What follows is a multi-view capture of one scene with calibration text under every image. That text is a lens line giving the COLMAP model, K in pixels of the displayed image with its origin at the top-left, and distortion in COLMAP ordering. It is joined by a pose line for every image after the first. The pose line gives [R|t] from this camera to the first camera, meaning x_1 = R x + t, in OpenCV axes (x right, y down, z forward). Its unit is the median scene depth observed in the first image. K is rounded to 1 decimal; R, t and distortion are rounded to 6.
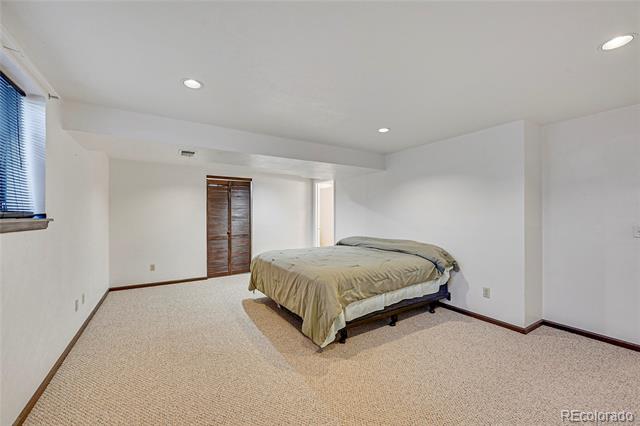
lens RADIAL K [[258.7, 0, 321.4], [0, 258.7, 215.2], [0, 0, 1]] dist [0.001772, 0.000084]
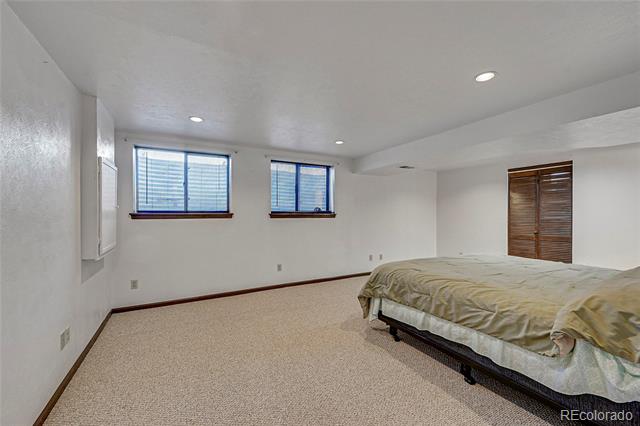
lens RADIAL K [[258.7, 0, 320.1], [0, 258.7, 214.7], [0, 0, 1]] dist [0.001772, 0.000084]
pose [[-0.079299, 0.002210, -0.996848, 0.566603], [0.006250, 0.999979, 0.001719, 0.004561], [0.996831, -0.006094, -0.079311, 0.411360]]
